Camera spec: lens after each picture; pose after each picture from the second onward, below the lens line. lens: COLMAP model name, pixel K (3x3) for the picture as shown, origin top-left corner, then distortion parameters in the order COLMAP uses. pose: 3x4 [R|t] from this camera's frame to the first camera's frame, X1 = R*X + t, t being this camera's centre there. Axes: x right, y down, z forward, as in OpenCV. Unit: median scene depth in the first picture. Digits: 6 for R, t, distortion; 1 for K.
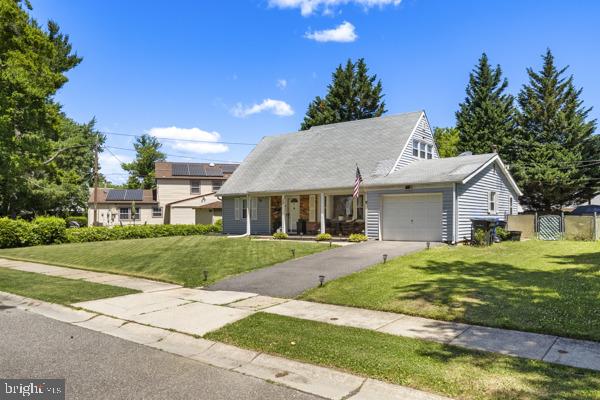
lens RADIAL K [[452.8, 0, 300.0], [0, 452.8, 200.0], [0, 0, 1]] dist [0.006522, 0.001340]
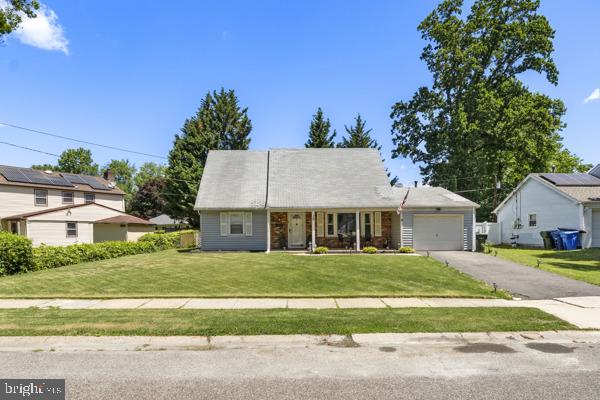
lens RADIAL K [[379.8, 0, 299.8], [0, 379.8, 219.9], [0, 0, 1]] dist [-0.005145, -0.001812]
pose [[0.779472, 0.019146, 0.626144, -0.565870], [-0.020964, 0.999770, -0.004472, 0.011871], [-0.626086, -0.009641, 0.779695, 0.306616]]
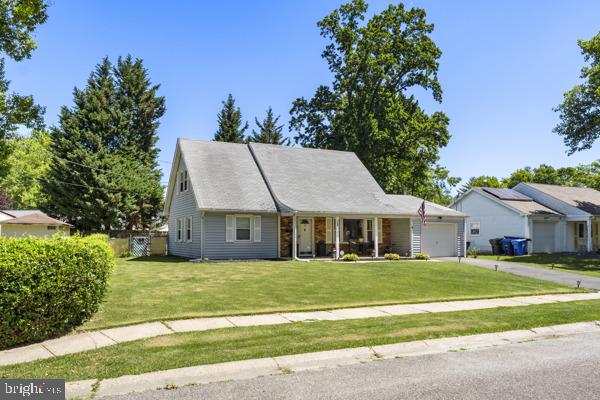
lens RADIAL K [[452.8, 0, 300.0], [0, 452.8, 200.0], [0, 0, 1]] dist [0.006522, 0.001340]
pose [[0.450745, 0.077646, 0.889269, -0.897440], [-0.037689, 0.996977, -0.067947, 0.021049], [-0.891857, -0.002889, 0.452308, 0.573112]]
